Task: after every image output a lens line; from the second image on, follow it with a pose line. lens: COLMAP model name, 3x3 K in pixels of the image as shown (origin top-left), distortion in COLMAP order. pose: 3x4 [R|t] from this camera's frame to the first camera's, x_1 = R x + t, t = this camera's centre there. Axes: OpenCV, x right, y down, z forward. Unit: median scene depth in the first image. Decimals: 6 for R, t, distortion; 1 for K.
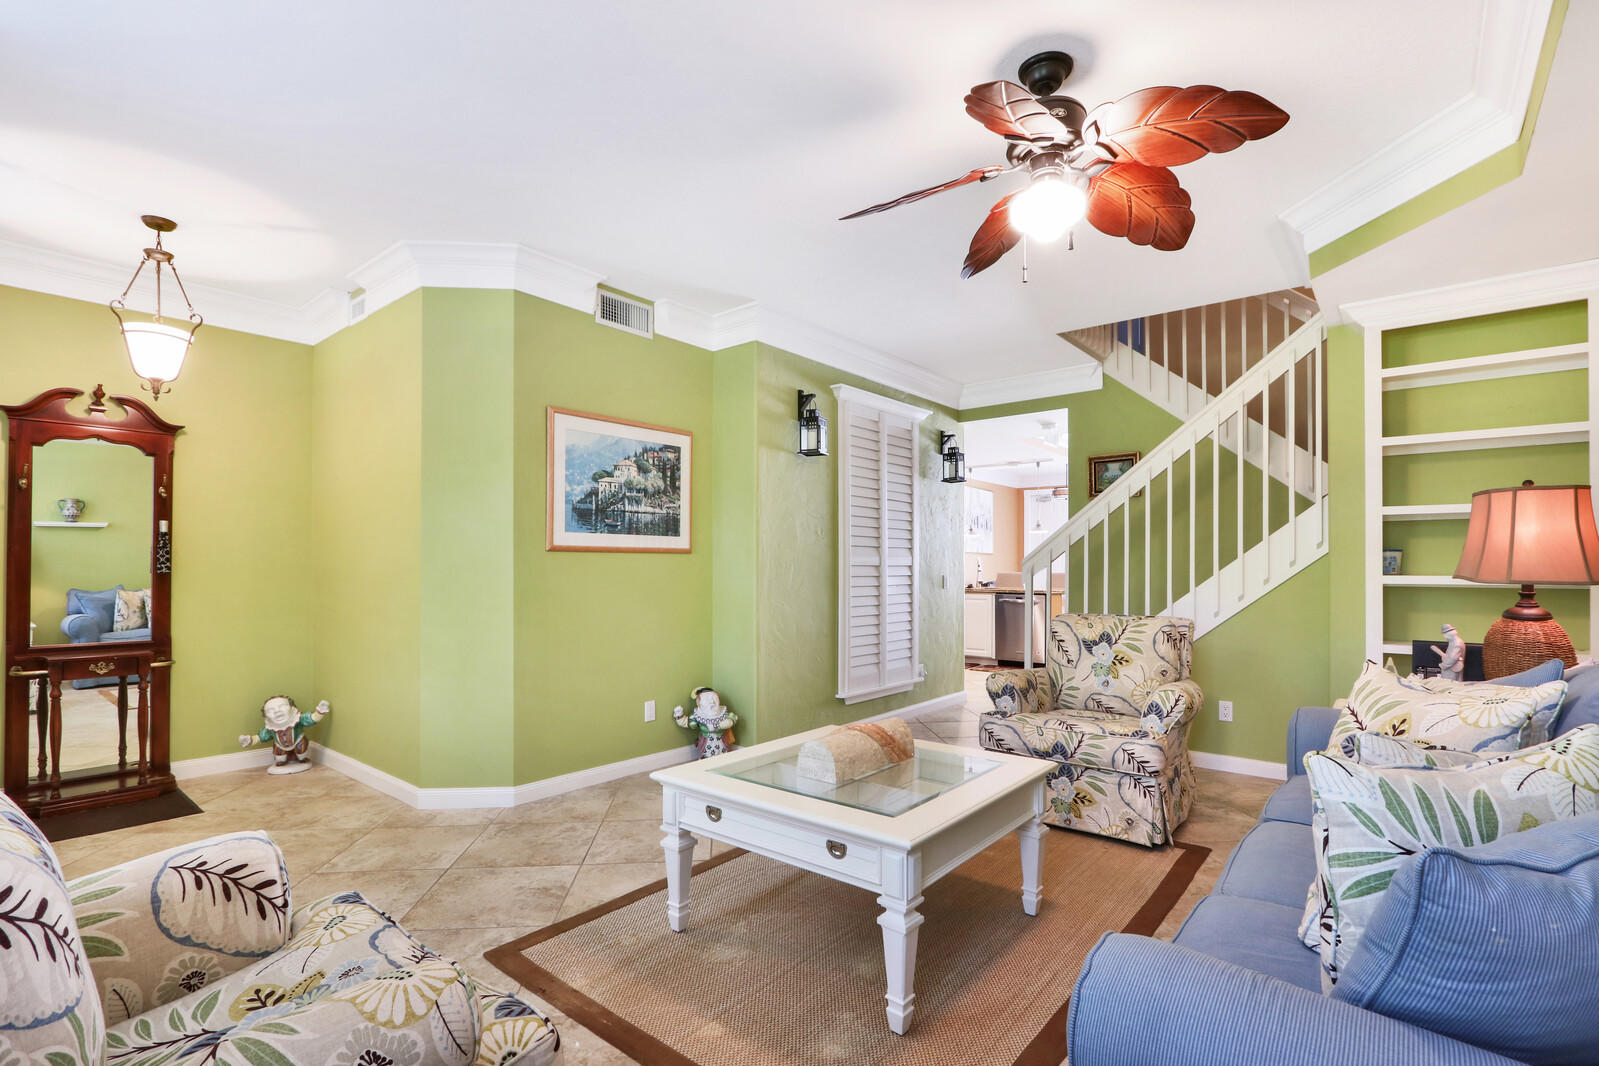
lens RADIAL K [[760.5, 0, 802.9], [0, 760.5, 568.1], [0, 0, 1]] dist [-0.018422, 0.000781]
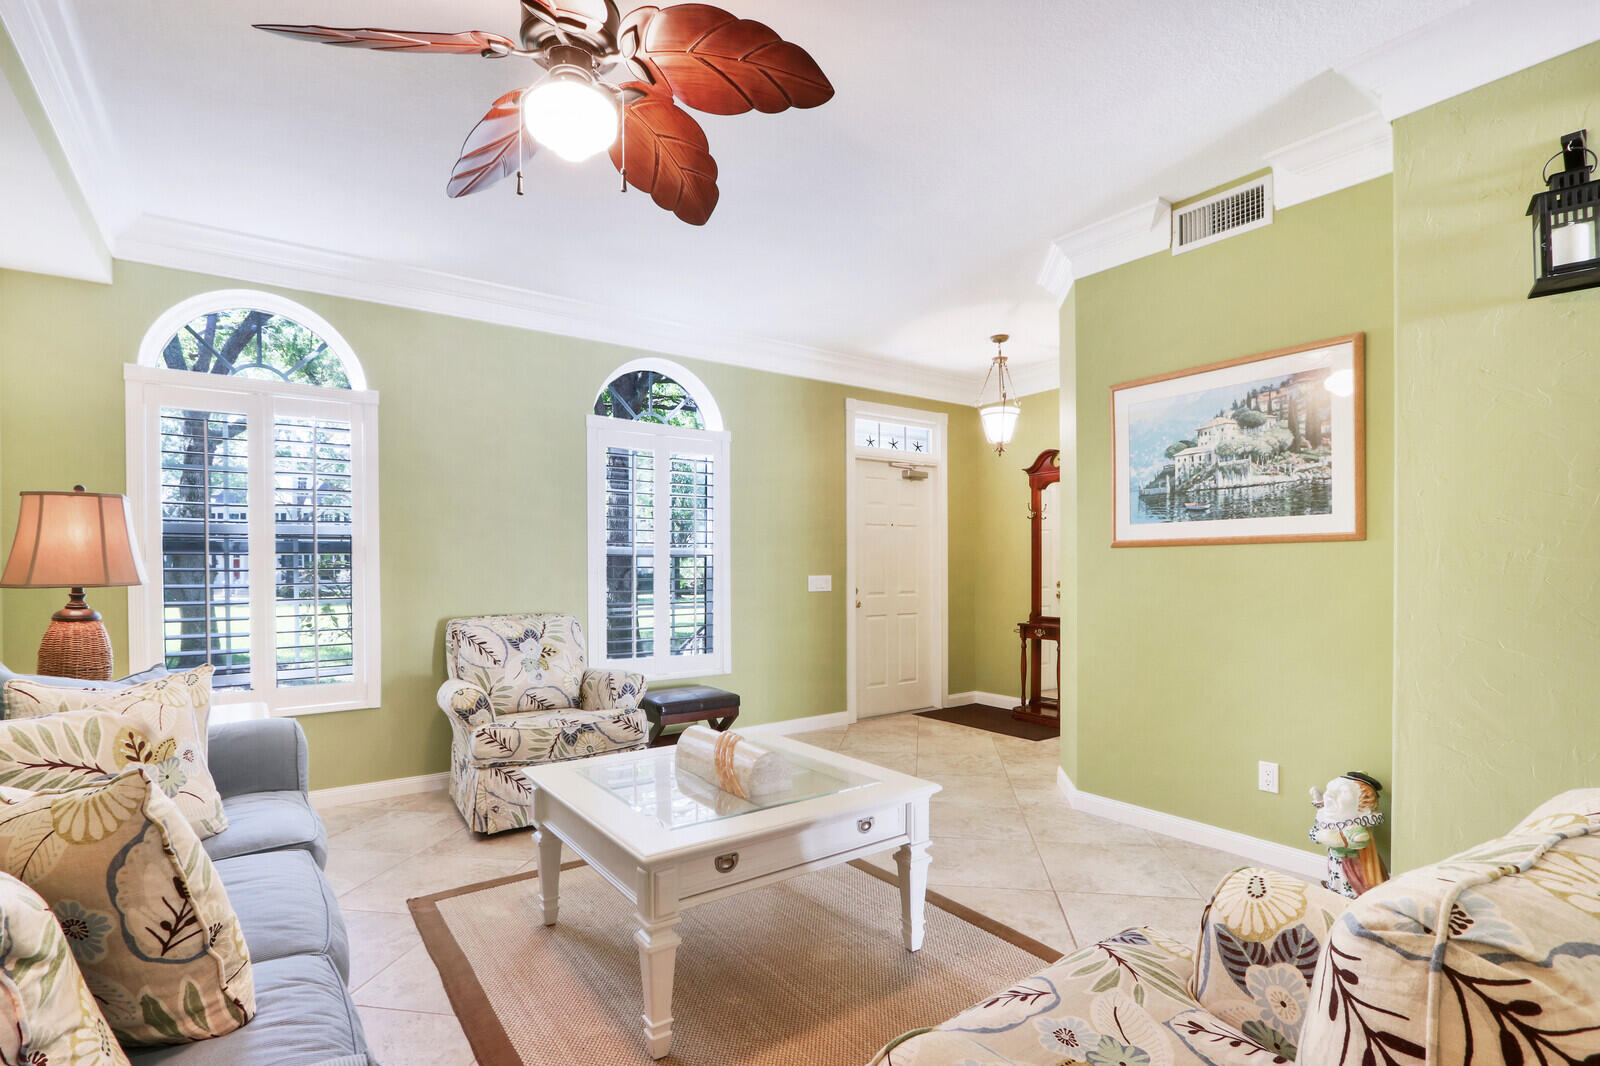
lens RADIAL K [[761.0, 0, 803.5], [0, 761.0, 568.1], [0, 0, 1]] dist [-0.018422, 0.000781]
pose [[-0.262422, 0.002651, -0.964950, 0.594479], [0.005766, 0.999983, 0.001179, -0.001046], [0.964936, -0.005255, -0.262433, 0.833215]]
